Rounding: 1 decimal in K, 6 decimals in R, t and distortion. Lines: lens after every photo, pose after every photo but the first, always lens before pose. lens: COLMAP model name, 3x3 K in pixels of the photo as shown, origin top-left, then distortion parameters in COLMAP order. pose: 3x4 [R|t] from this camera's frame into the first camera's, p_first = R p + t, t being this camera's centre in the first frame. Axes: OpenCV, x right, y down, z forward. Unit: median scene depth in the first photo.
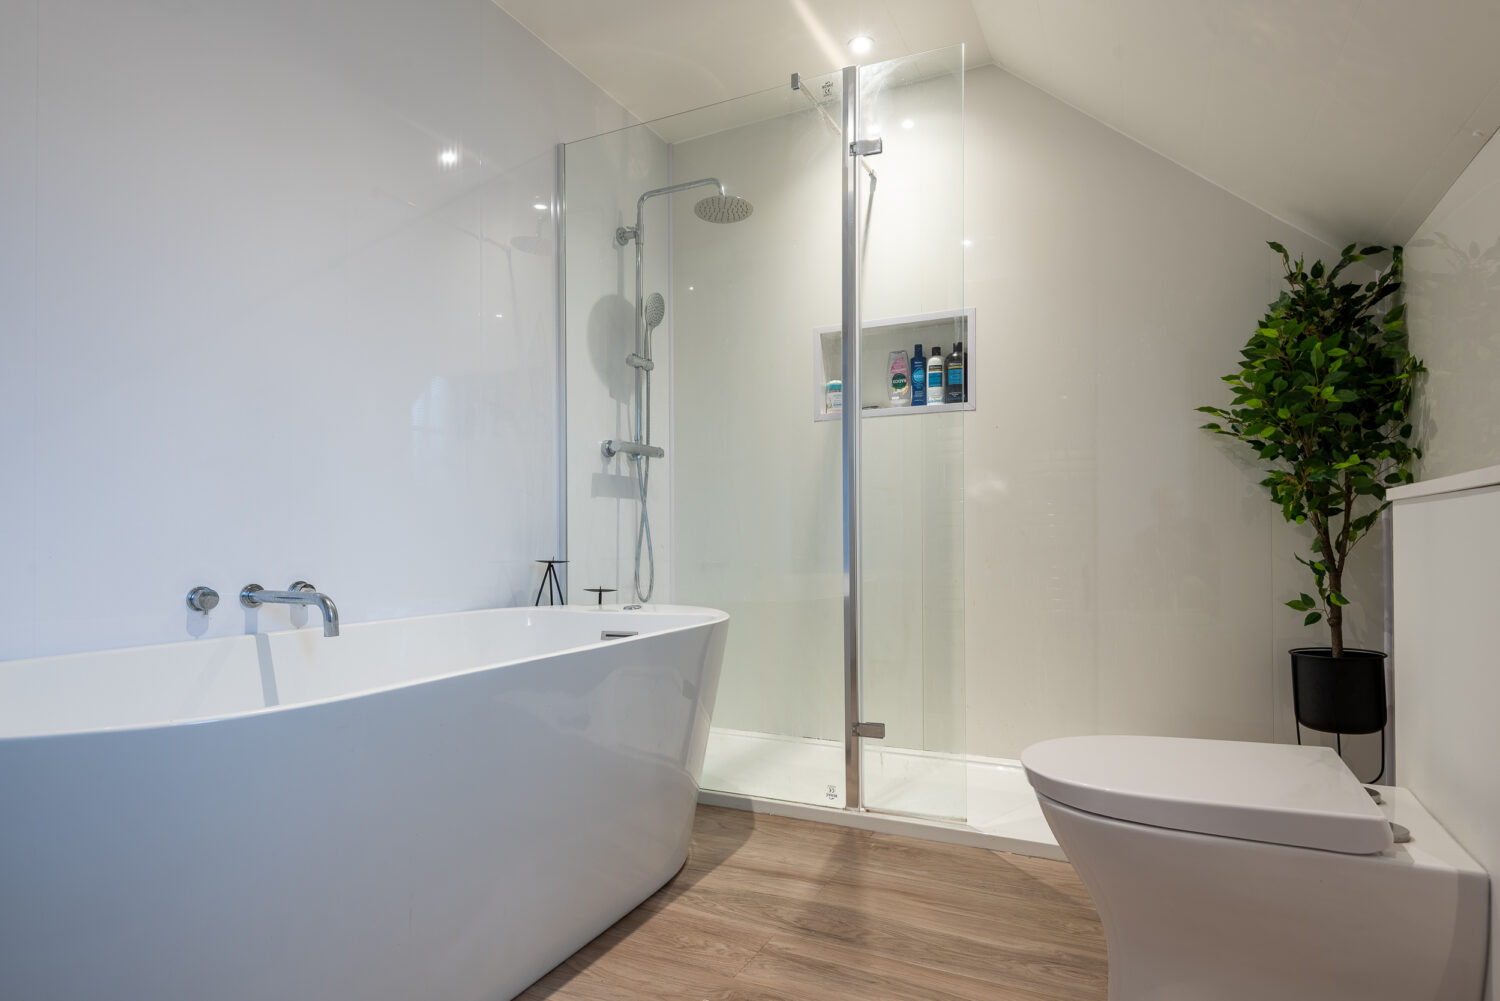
lens RADIAL K [[814.8, 0, 748.4], [0, 814.8, 504.7], [0, 0, 1]] dist [-0.001153, -0.000777]
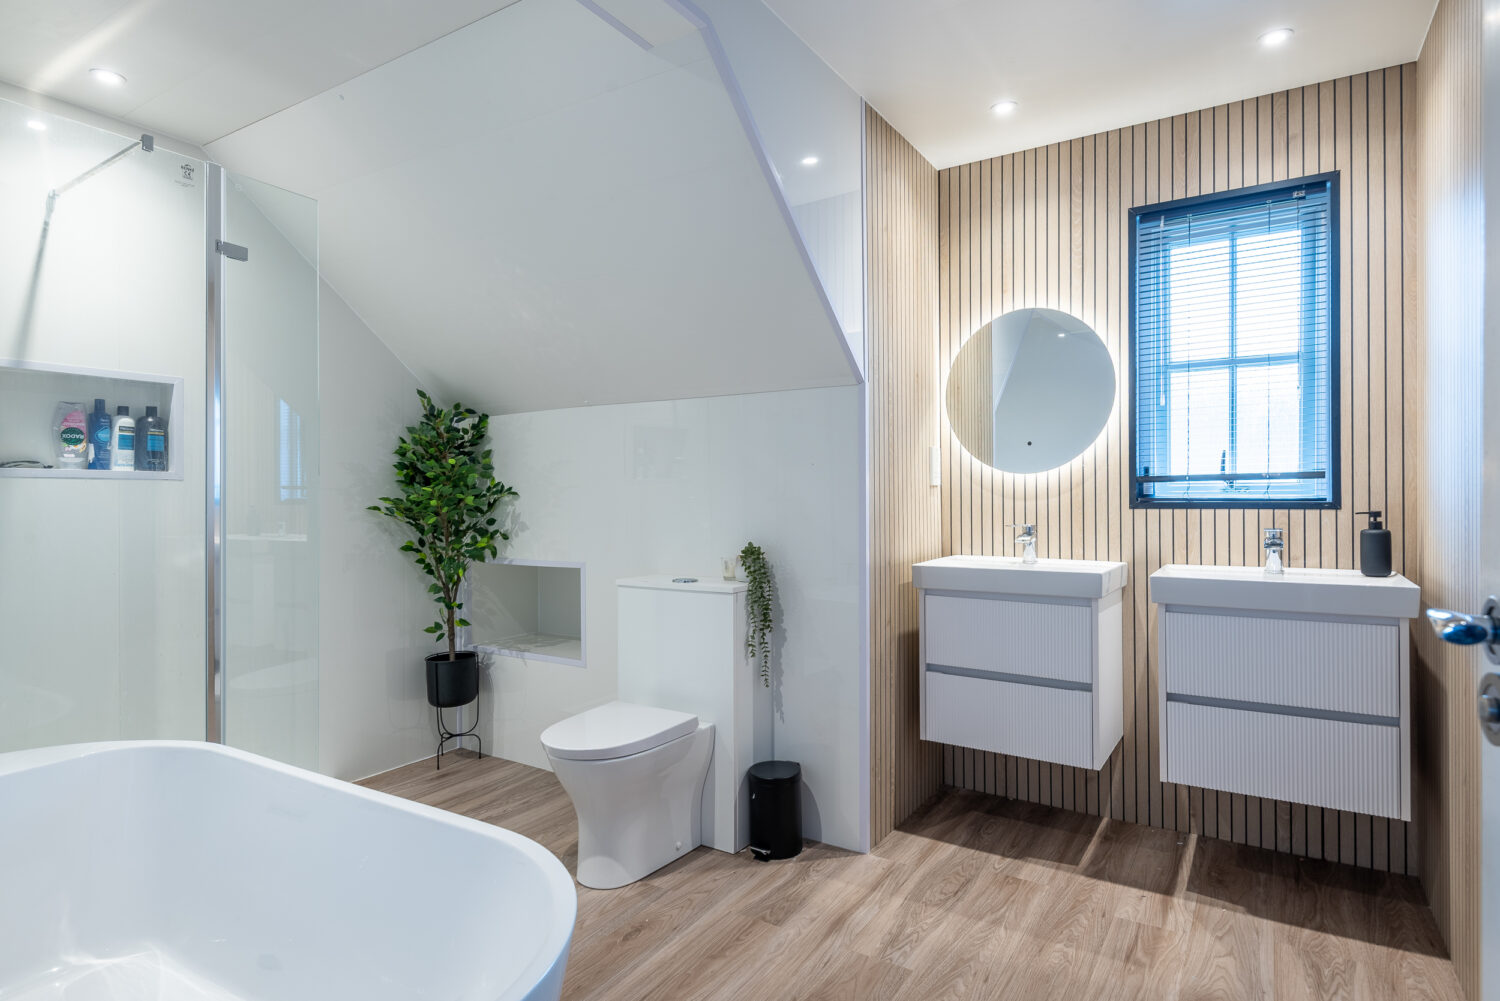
lens RADIAL K [[814.8, 0, 747.5], [0, 814.8, 501.4], [0, 0, 1]] dist [-0.001153, -0.000777]
pose [[0.093049, 0.001760, 0.995660, -0.634522], [-0.035014, 0.999386, 0.001506, -0.112382], [-0.995046, -0.035002, 0.093053, 0.203094]]
